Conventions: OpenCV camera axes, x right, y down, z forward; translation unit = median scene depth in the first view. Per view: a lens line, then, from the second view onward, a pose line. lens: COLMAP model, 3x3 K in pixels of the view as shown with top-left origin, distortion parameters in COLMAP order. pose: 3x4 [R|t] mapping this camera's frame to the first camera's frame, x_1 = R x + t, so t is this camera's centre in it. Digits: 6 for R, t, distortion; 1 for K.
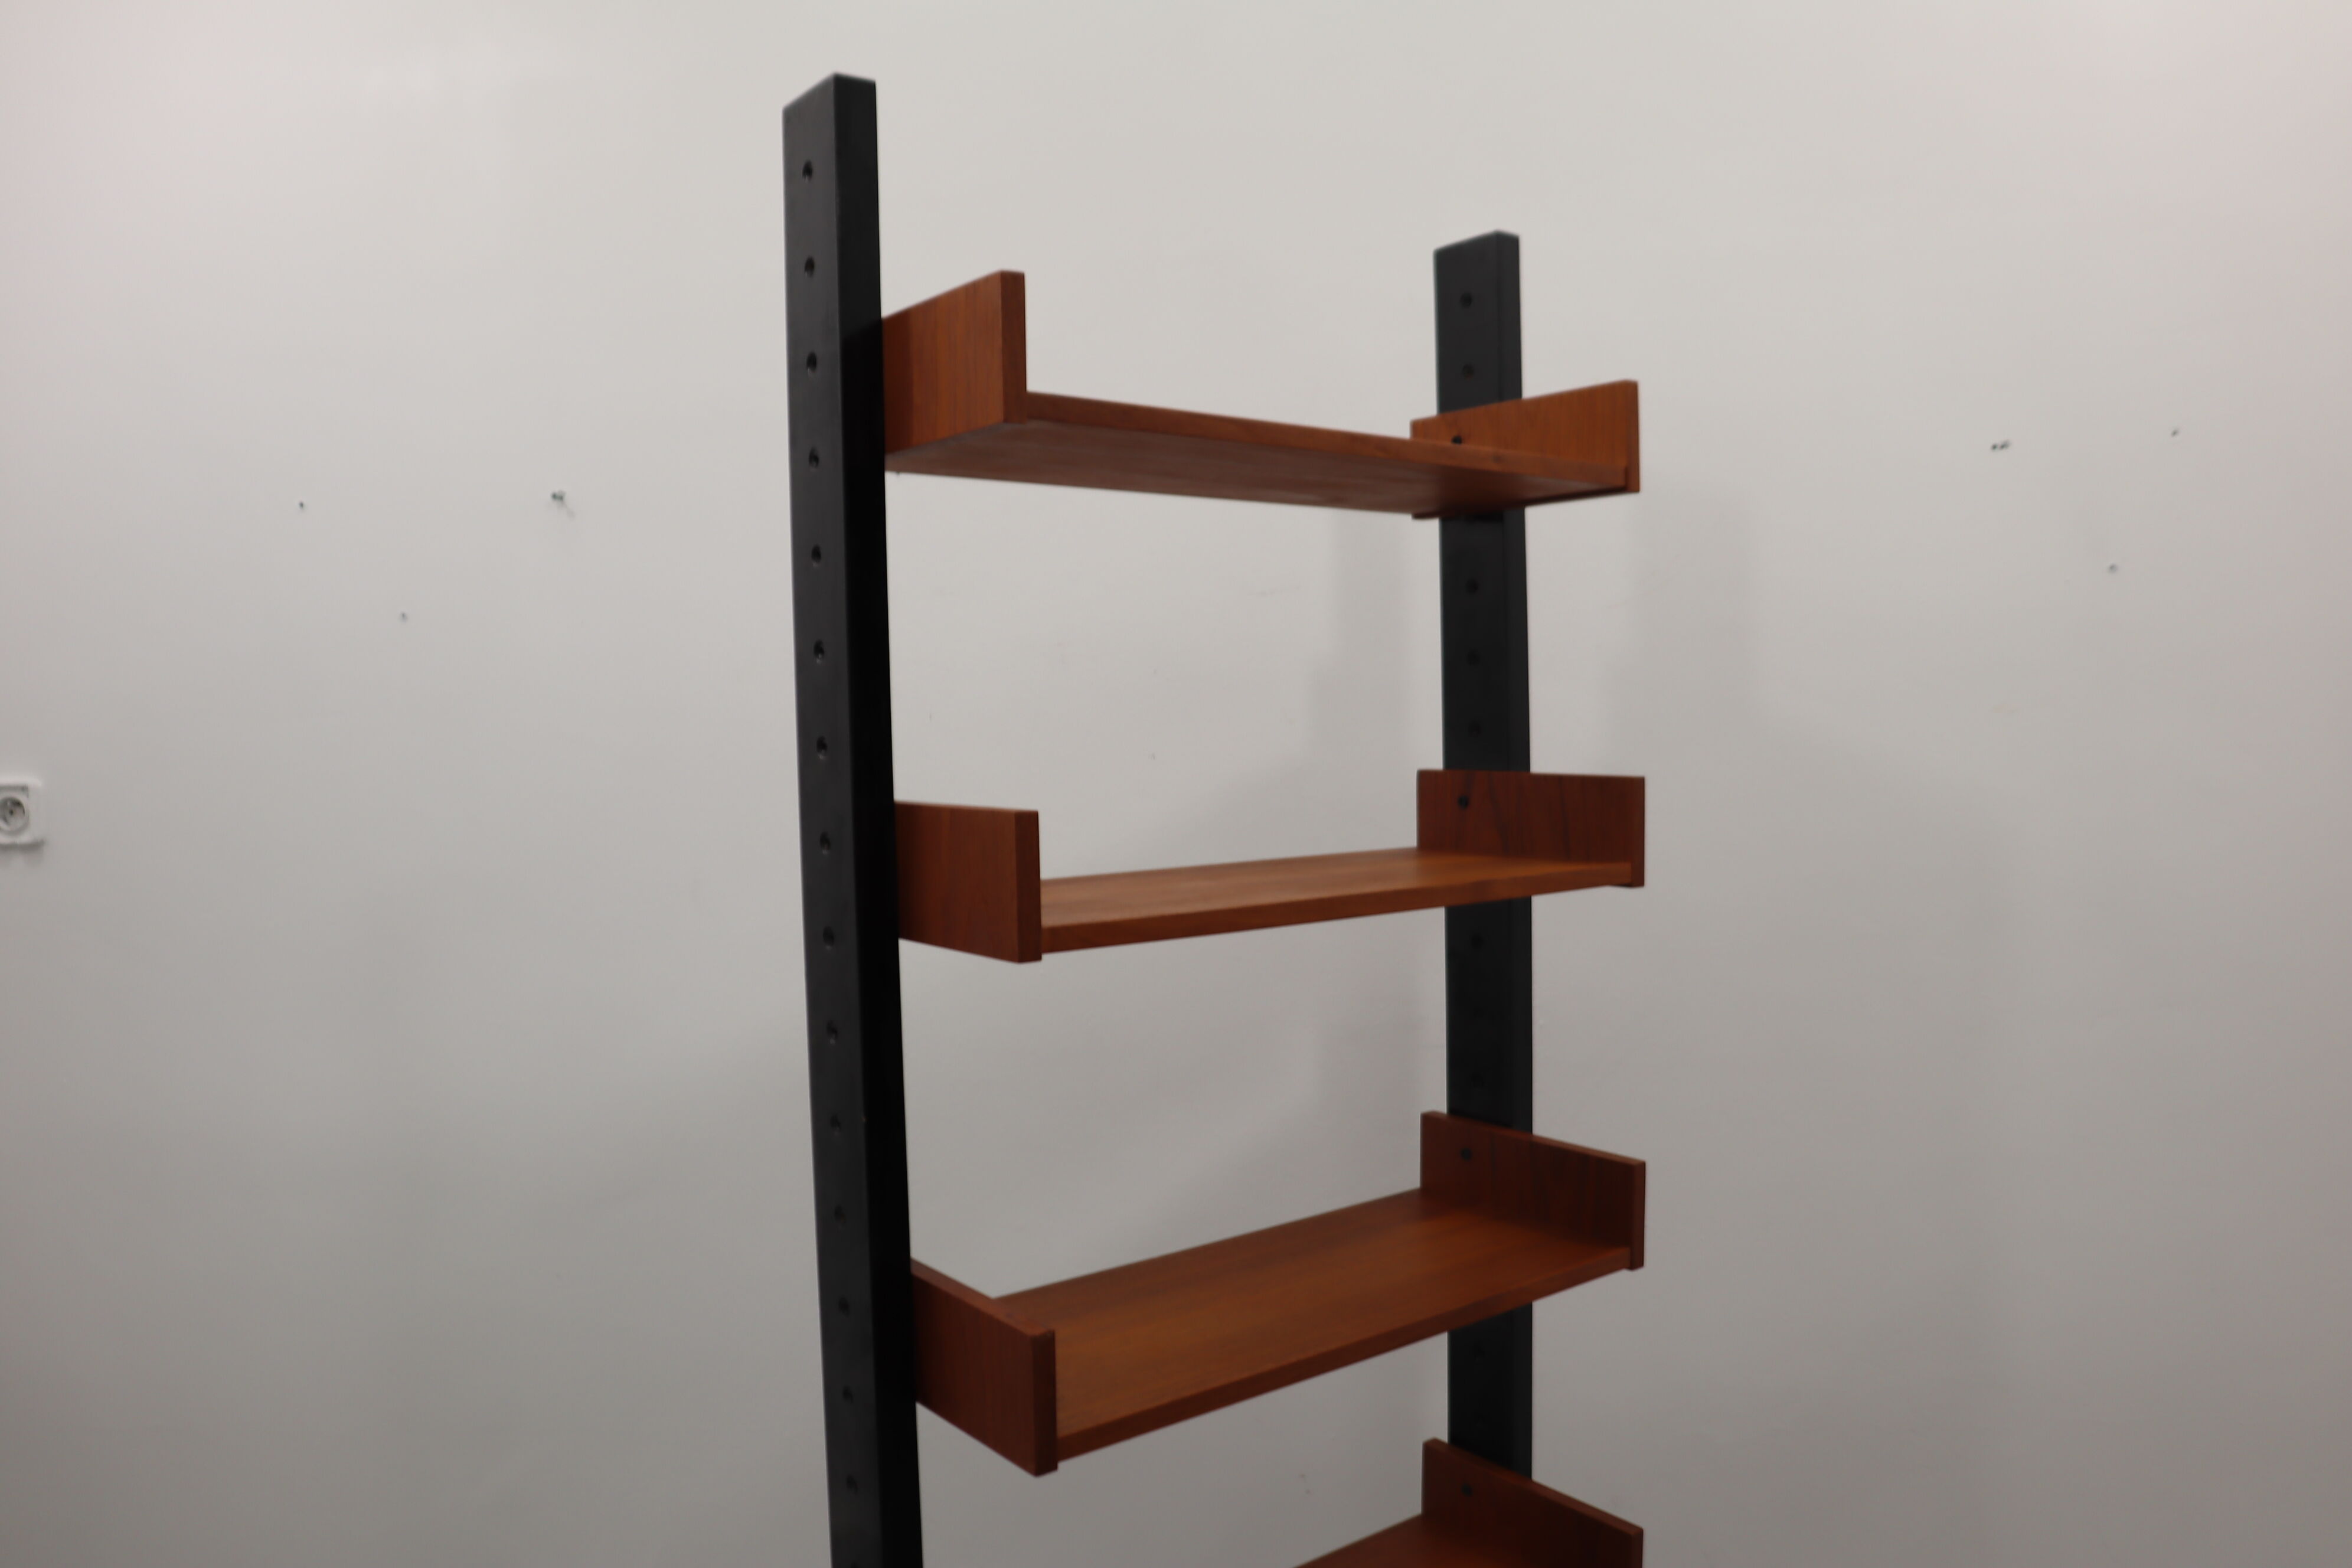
lens RADIAL K [[1765.4, 0, 1188.8], [0, 1765.4, 781.1], [0, 0, 1]] dist [-0.103838, 0.066880]
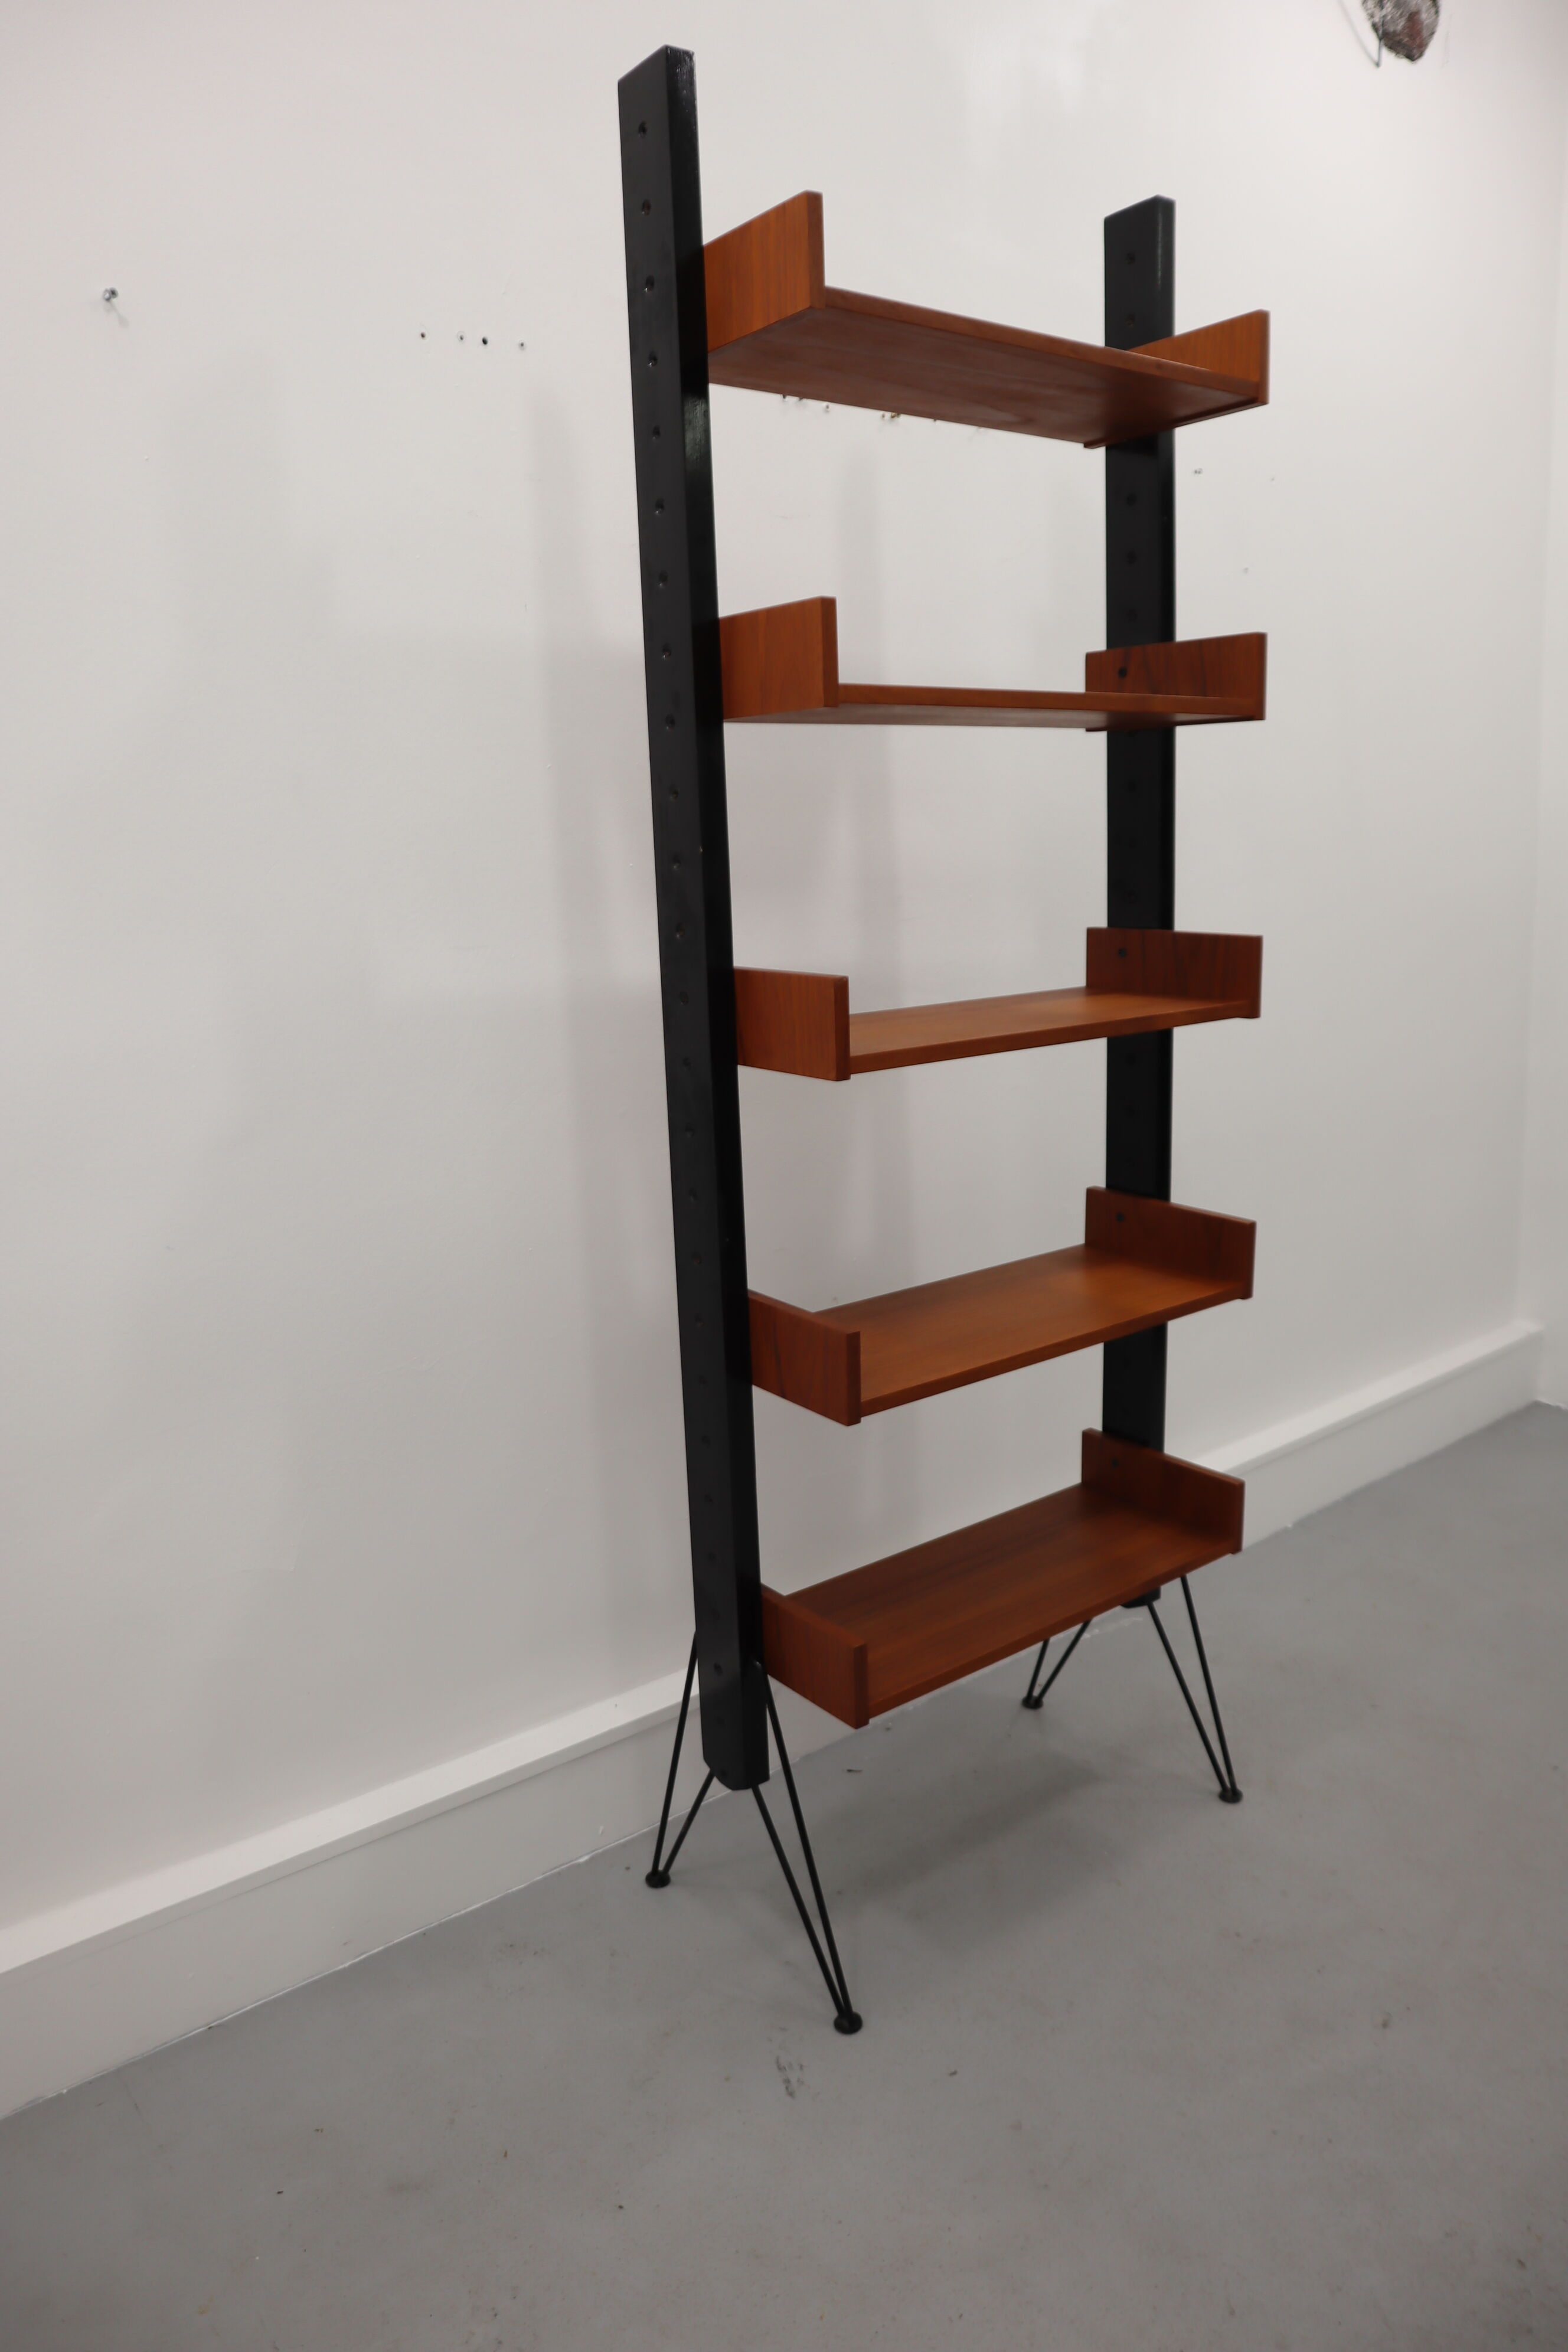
lens RADIAL K [[1679.5, 0, 763.9], [0, 1679.5, 1199.9], [0, 0, 1]] dist [-0.105983, 0.046344]
pose [[0.999477, -0.012647, -0.029772, -0.082776], [0.017786, 0.983641, 0.179259, 0.189505], [0.027018, -0.179695, 0.983351, -0.289542]]
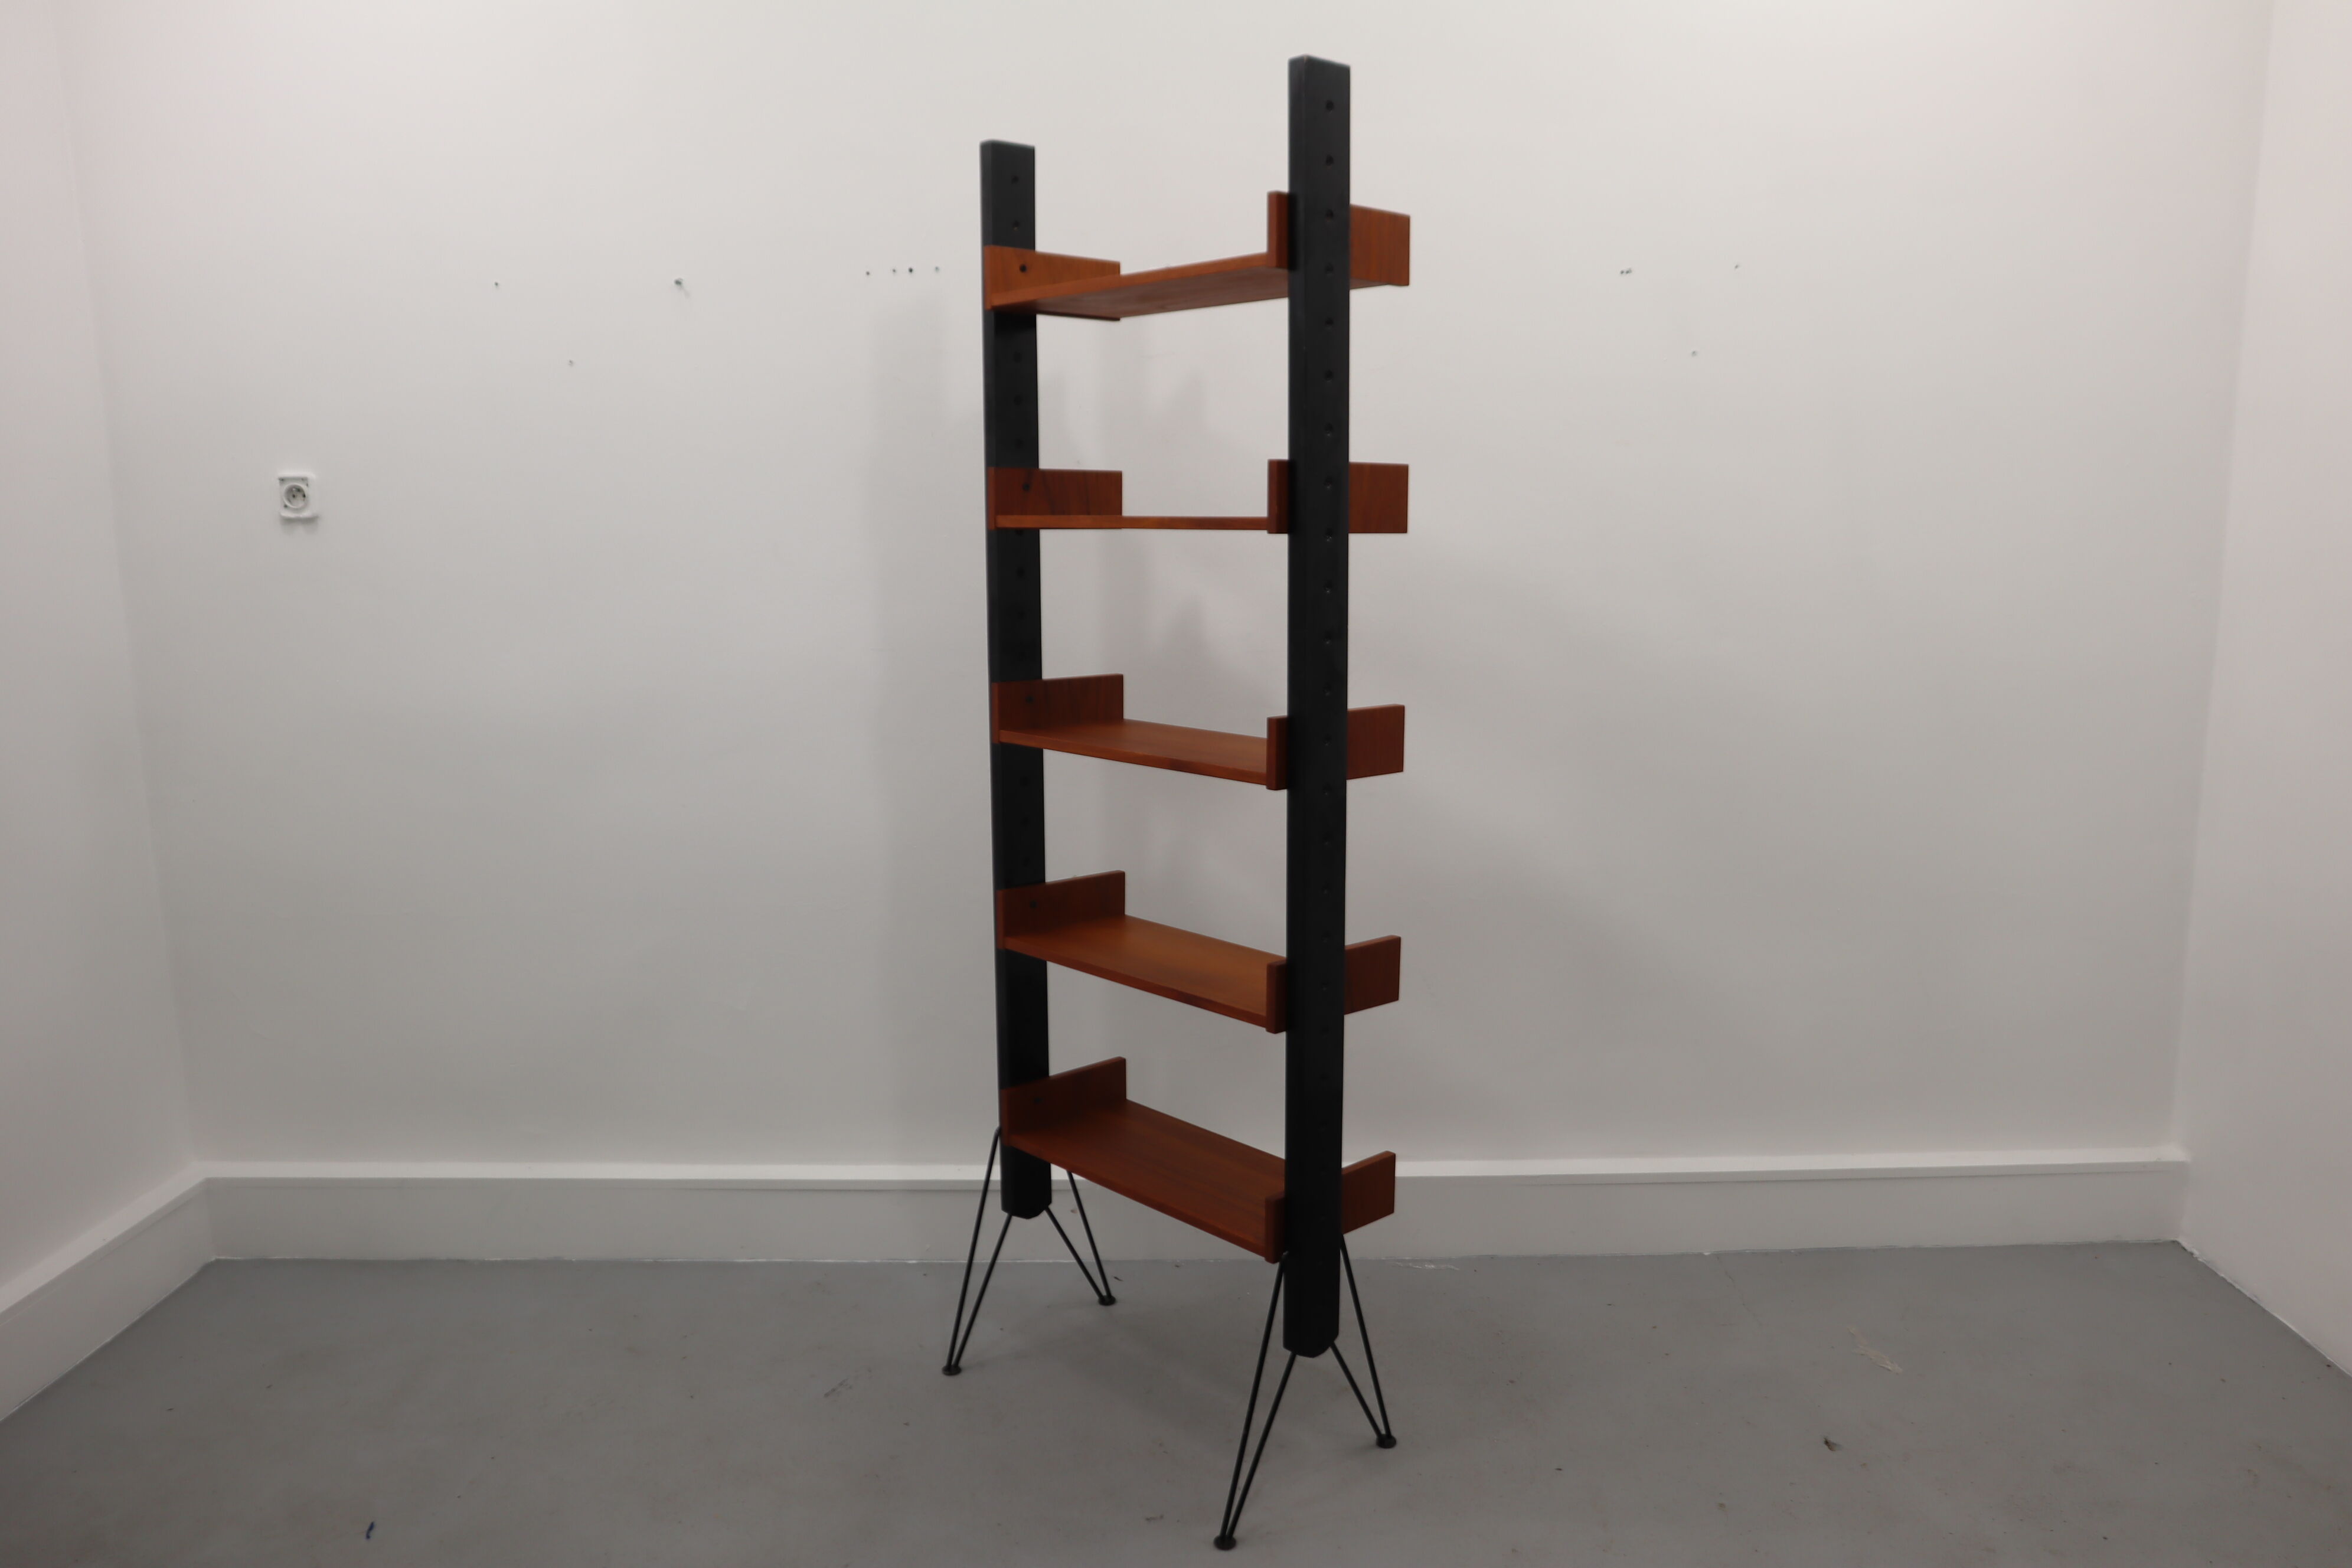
lens RADIAL K [[1765.4, 0, 1223.7], [0, 1765.4, 789.2], [0, 0, 1]] dist [-0.103838, 0.066880]
pose [[0.996794, 0.001754, 0.079993, -0.022263], [-0.012417, 0.991039, 0.132995, 0.088392], [-0.079043, -0.133562, 0.987883, -0.790519]]
